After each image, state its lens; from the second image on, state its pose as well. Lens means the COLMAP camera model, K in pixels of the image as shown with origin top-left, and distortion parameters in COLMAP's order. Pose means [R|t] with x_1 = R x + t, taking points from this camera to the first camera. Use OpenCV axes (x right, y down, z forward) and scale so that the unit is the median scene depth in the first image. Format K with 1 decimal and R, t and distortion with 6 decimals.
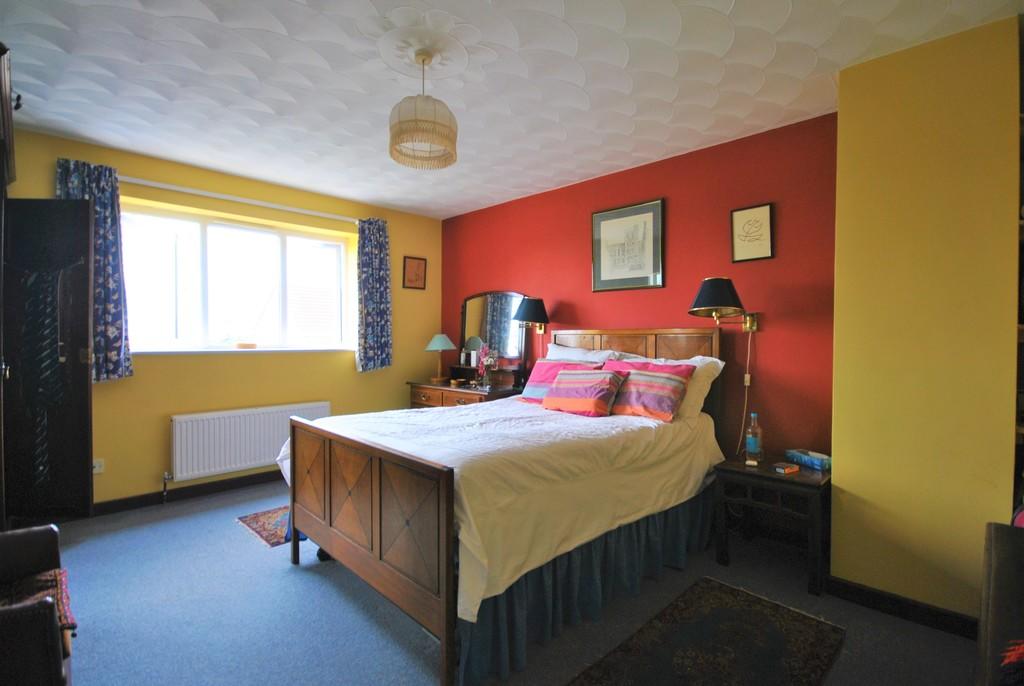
lens RADIAL K [[475.4, 0, 512.0], [0, 475.4, 343.0], [0, 0, 1]] dist [-0.000887, -0.000229]
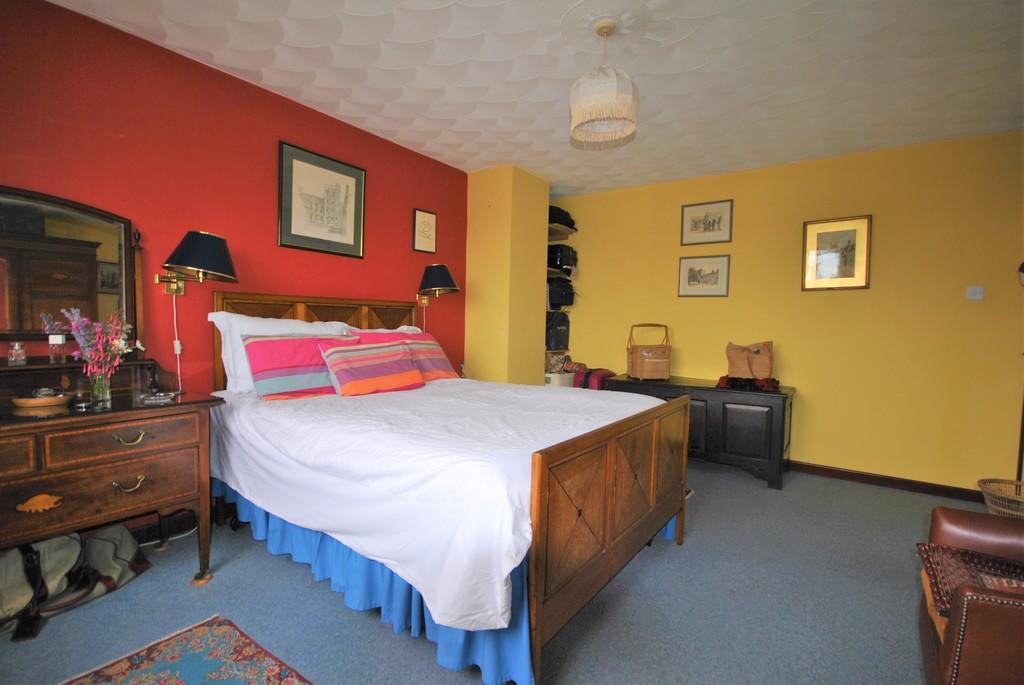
lens RADIAL K [[475.4, 0, 512.0], [0, 475.4, 342.5], [0, 0, 1]] dist [-0.000887, -0.000229]
pose [[-0.154172, -0.048716, 0.986842, -0.724138], [-0.011058, 0.998806, 0.047579, 0.008953], [-0.987982, -0.003577, -0.154527, 0.830849]]
